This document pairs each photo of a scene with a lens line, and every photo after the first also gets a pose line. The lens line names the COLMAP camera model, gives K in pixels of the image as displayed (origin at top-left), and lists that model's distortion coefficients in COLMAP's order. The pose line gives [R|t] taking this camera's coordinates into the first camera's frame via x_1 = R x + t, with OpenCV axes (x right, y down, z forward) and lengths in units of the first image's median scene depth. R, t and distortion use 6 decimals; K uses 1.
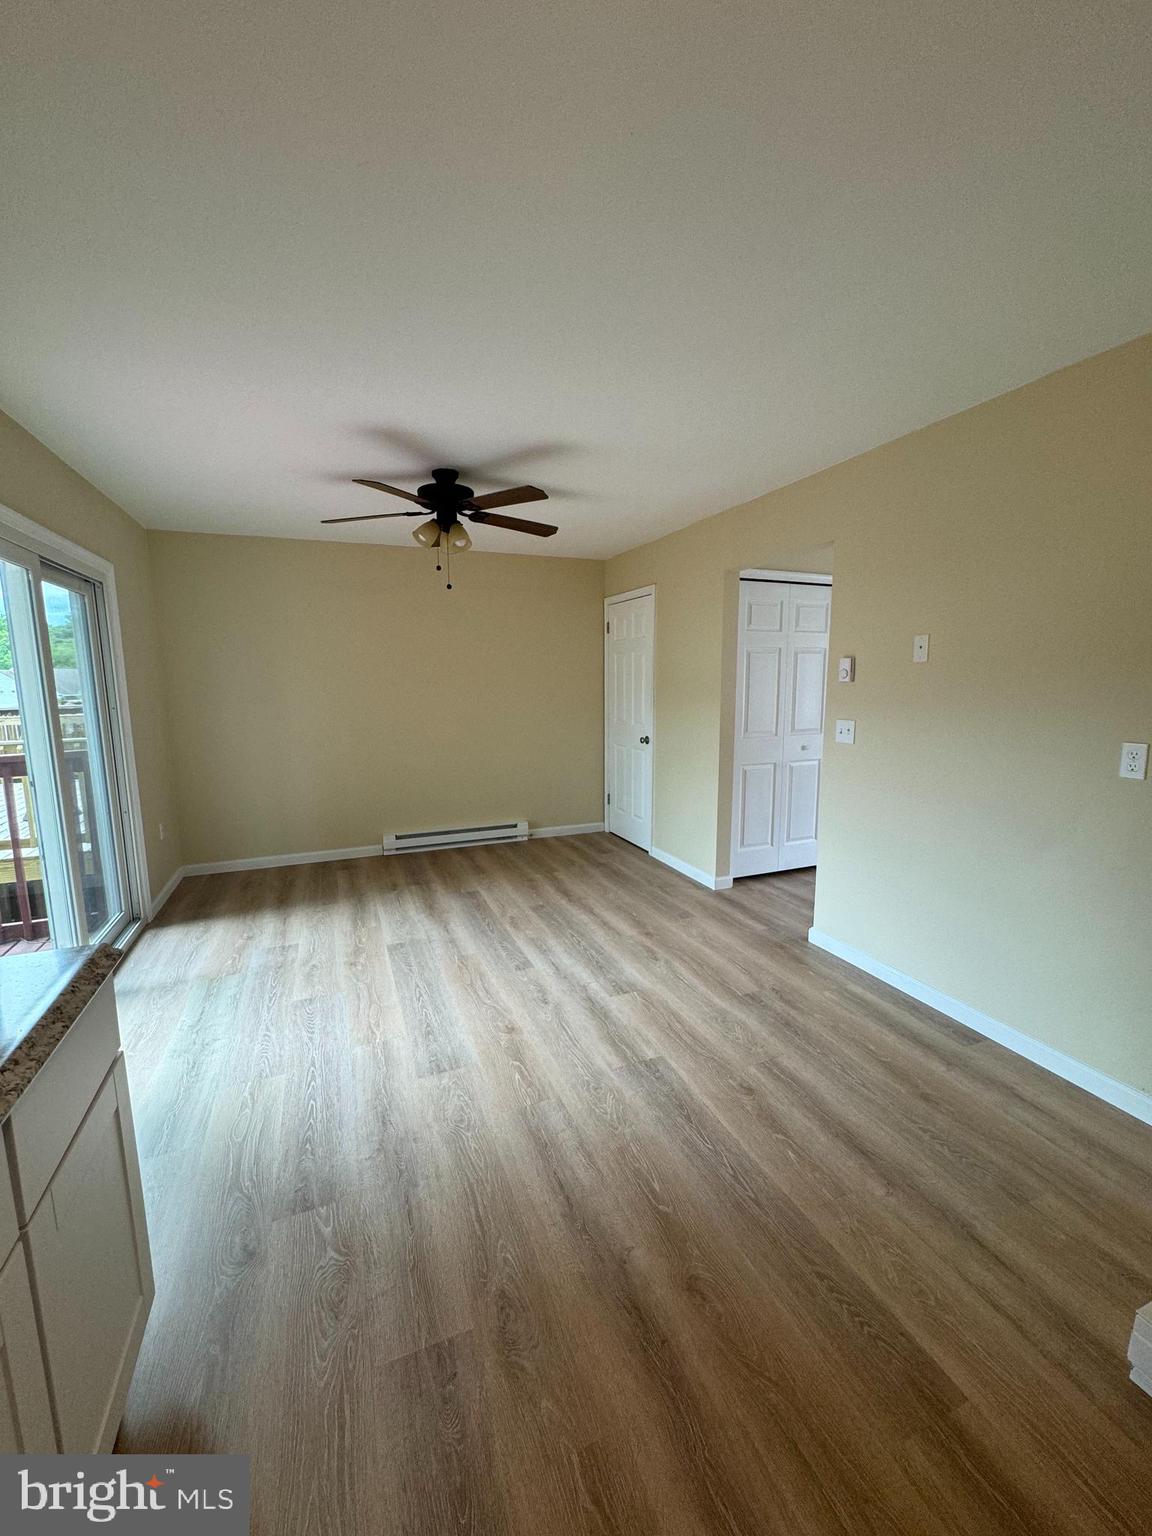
lens RADIAL K [[613.7, 0, 565.7], [0, 613.7, 776.7], [0, 0, 1]] dist [-0.000210, -0.000370]
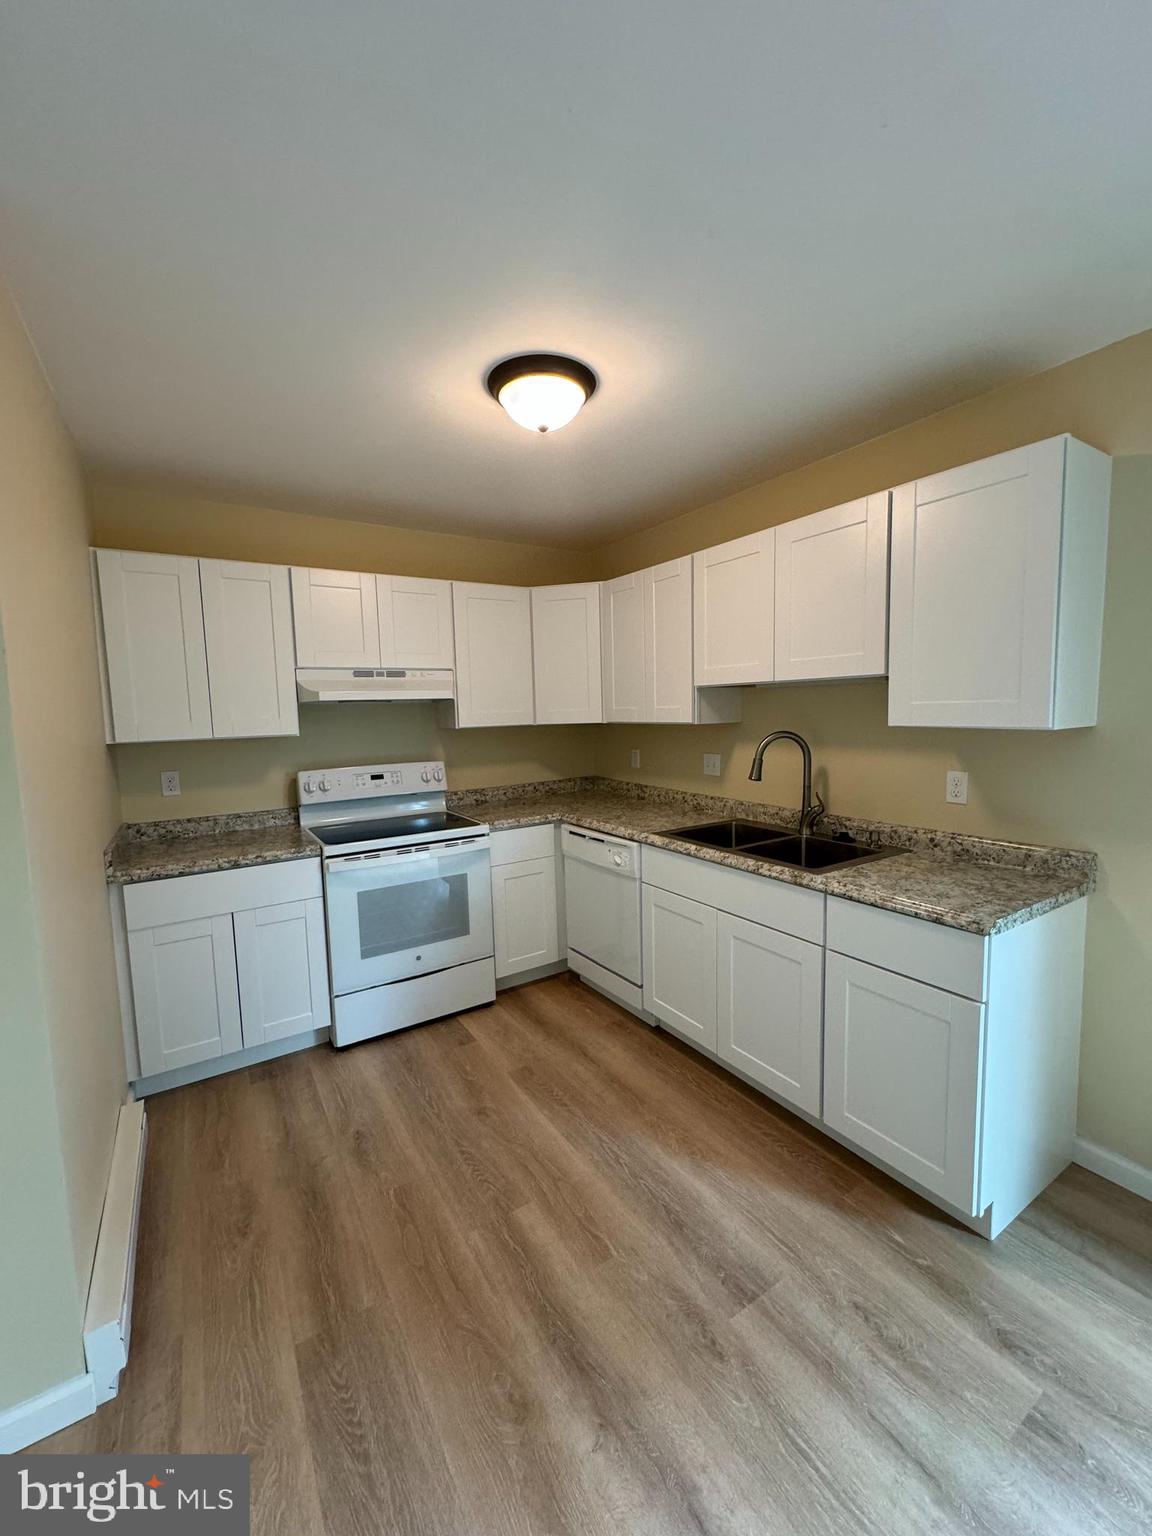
lens RADIAL K [[613.7, 0, 578.5], [0, 613.7, 771.8], [0, 0, 1]] dist [-0.000210, -0.000370]
pose [[-0.980572, 0.051086, -0.189391, 0.217105], [0.000156, 0.965695, 0.259679, -0.248867], [0.196160, 0.254605, -0.946941, 1.424718]]
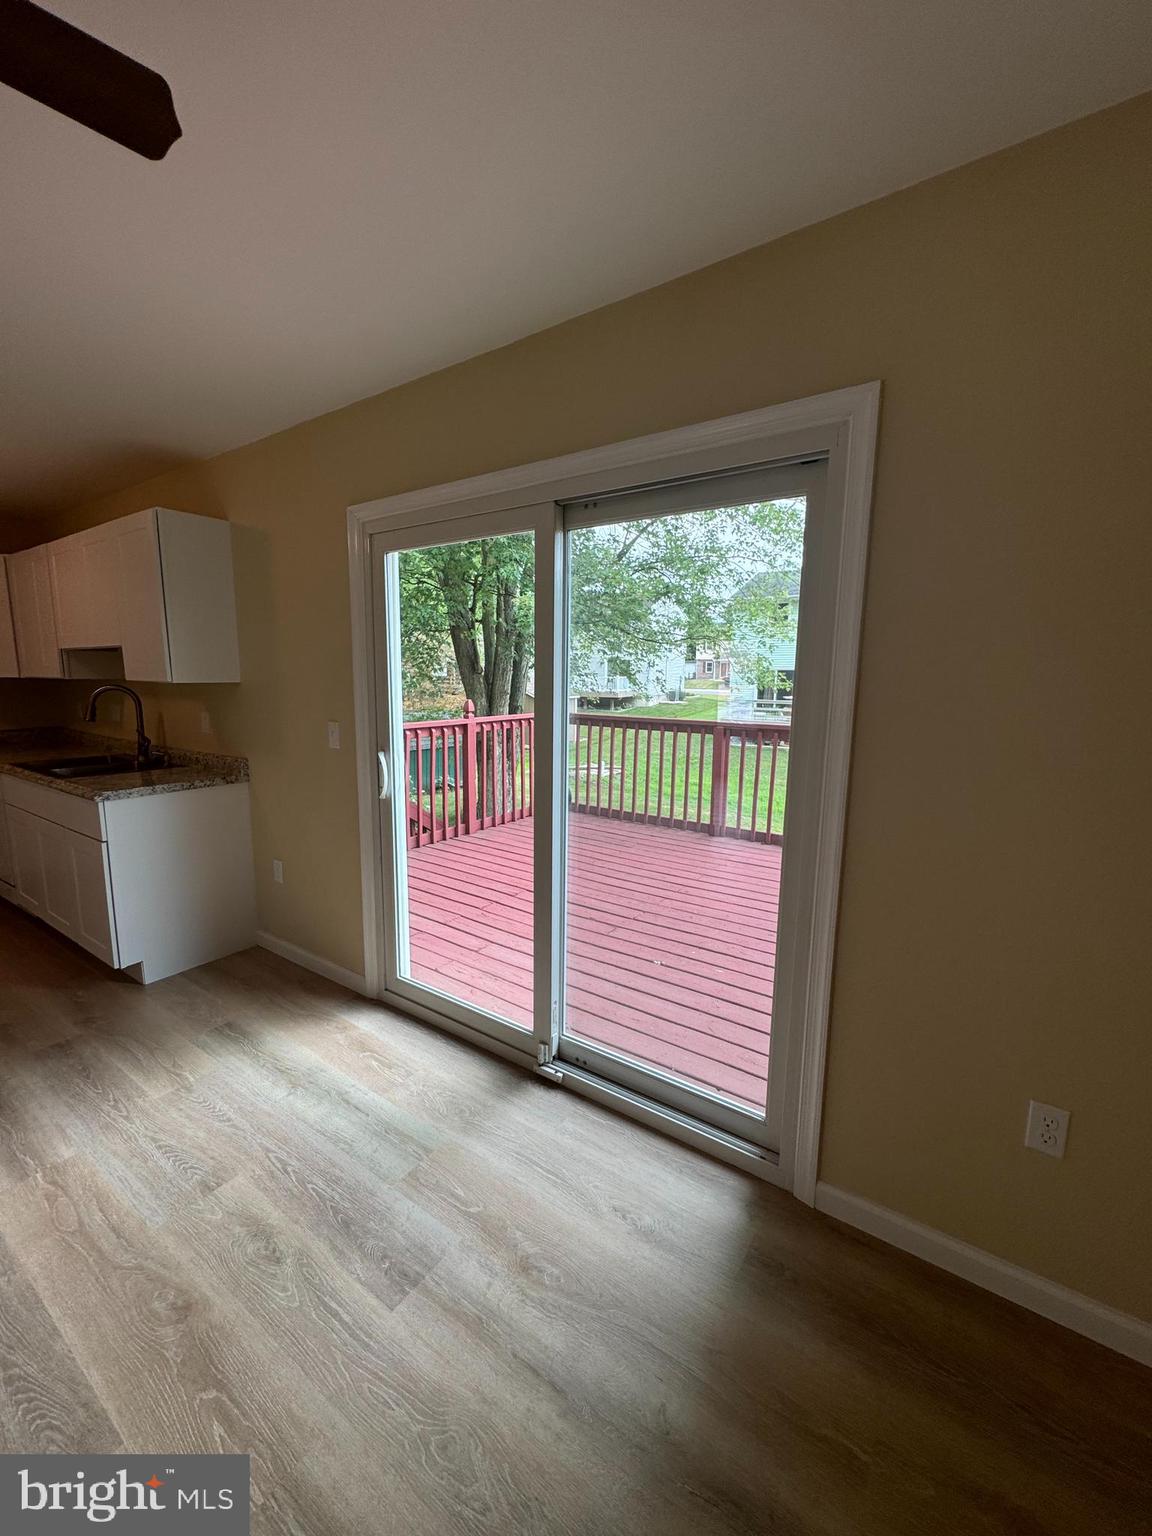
lens RADIAL K [[613.7, 0, 565.5], [0, 613.7, 768.5], [0, 0, 1]] dist [-0.000210, -0.000370]
pose [[-0.831615, 0.082338, -0.549215, -0.688203], [-0.091689, 0.955020, 0.282011, -0.408030], [0.547731, 0.284882, -0.786659, 2.617501]]
